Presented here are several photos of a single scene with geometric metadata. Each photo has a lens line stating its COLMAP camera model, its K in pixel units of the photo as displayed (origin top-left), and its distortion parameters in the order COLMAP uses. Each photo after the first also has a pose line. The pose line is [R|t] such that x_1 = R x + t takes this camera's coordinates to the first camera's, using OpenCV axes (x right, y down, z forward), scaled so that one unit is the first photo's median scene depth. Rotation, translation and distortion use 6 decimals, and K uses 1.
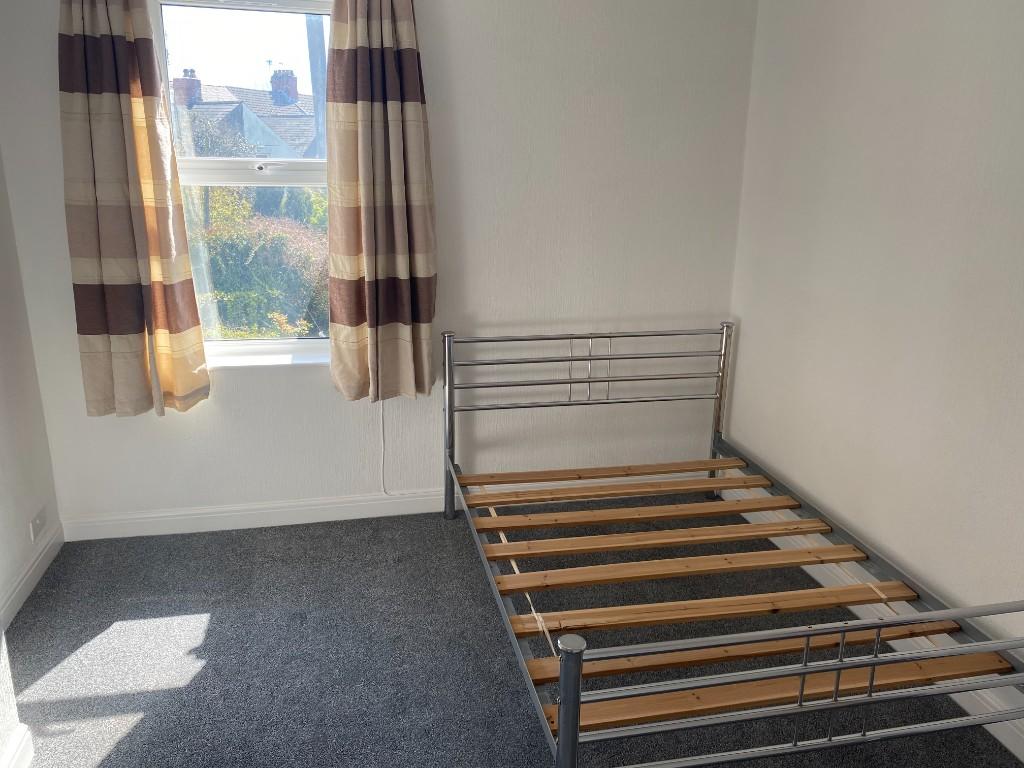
lens RADIAL K [[778.1, 0, 507.3], [0, 778.1, 378.8], [0, 0, 1]] dist [0.073755, -0.098536]
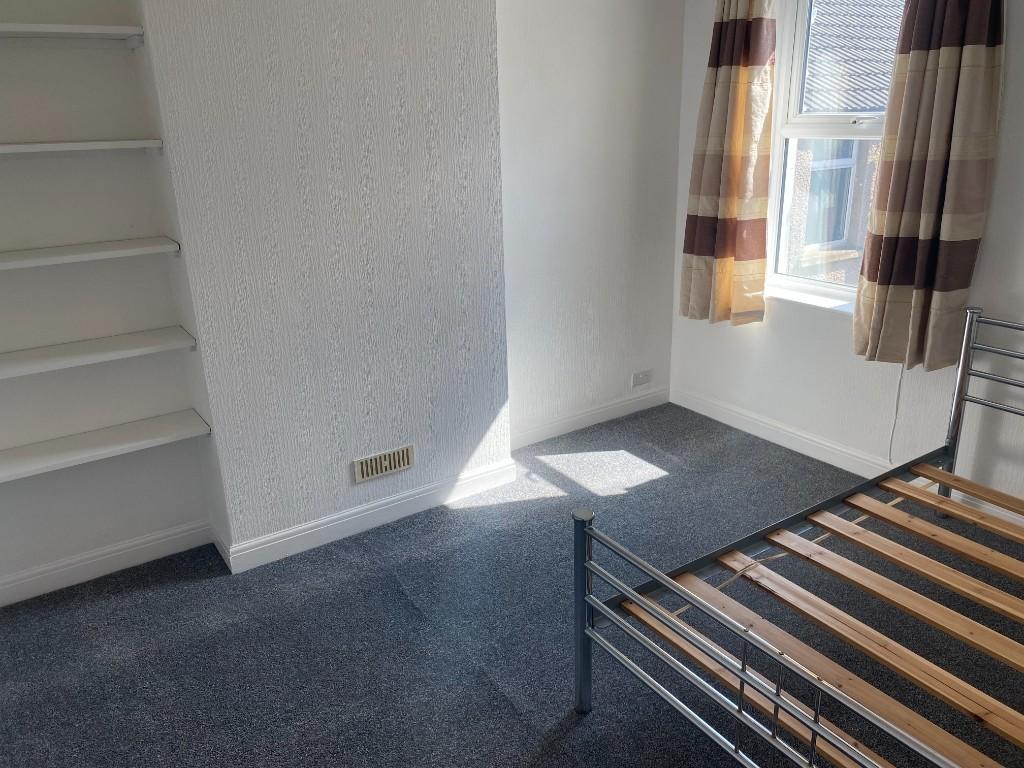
lens RADIAL K [[778.1, 0, 507.3], [0, 778.1, 378.8], [0, 0, 1]] dist [0.073755, -0.098536]
pose [[0.367186, 0.278381, -0.887513, 0.565559], [-0.223948, 0.952553, 0.206129, -0.052150], [0.902786, 0.123069, 0.412107, 0.182871]]
